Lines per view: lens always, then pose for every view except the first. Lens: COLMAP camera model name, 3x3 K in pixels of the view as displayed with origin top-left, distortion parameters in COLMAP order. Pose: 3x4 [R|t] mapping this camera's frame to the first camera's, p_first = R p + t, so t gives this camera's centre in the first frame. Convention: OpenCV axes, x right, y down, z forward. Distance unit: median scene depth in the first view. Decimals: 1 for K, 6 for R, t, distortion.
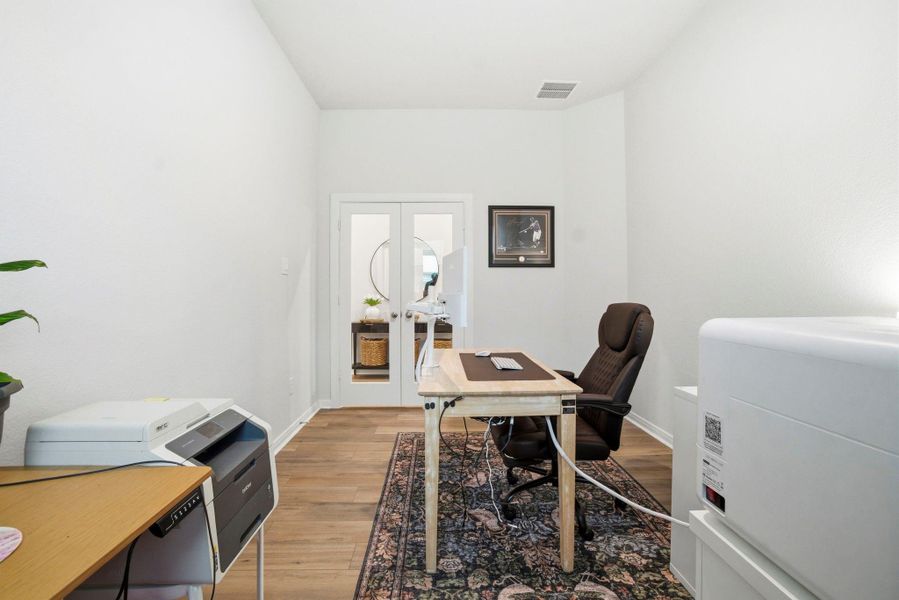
lens RADIAL K [[427.6, 0, 442.8], [0, 427.6, 291.0], [0, 0, 1]] dist [-0.010032, 0.000780]
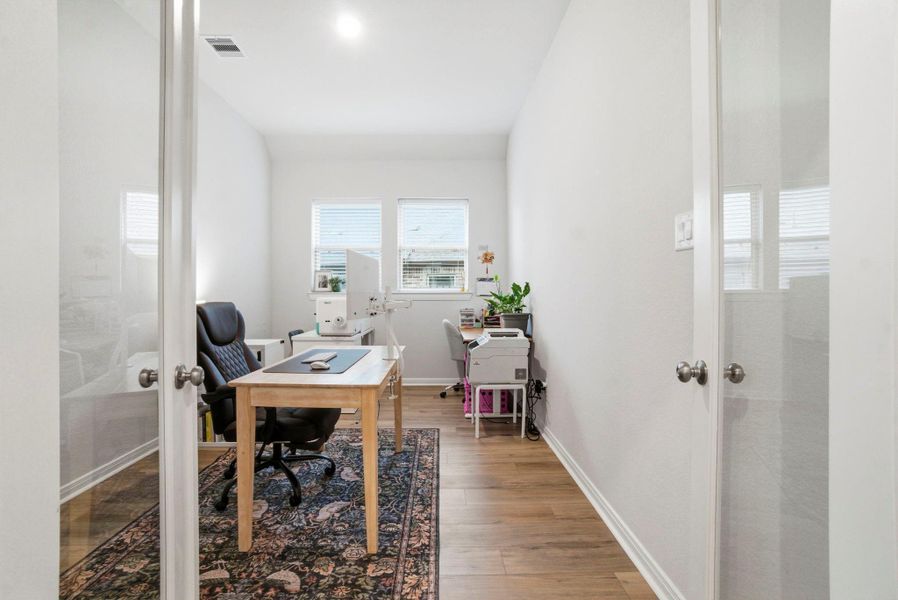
lens RADIAL K [[427.1, 0, 442.3], [0, 427.1, 291.0], [0, 0, 1]] dist [-0.010032, 0.000780]
pose [[-0.999875, 0.006779, 0.014275, -0.166311], [0.006697, 0.999961, -0.005806, 0.007955], [-0.014314, -0.005710, -0.999881, 1.958351]]
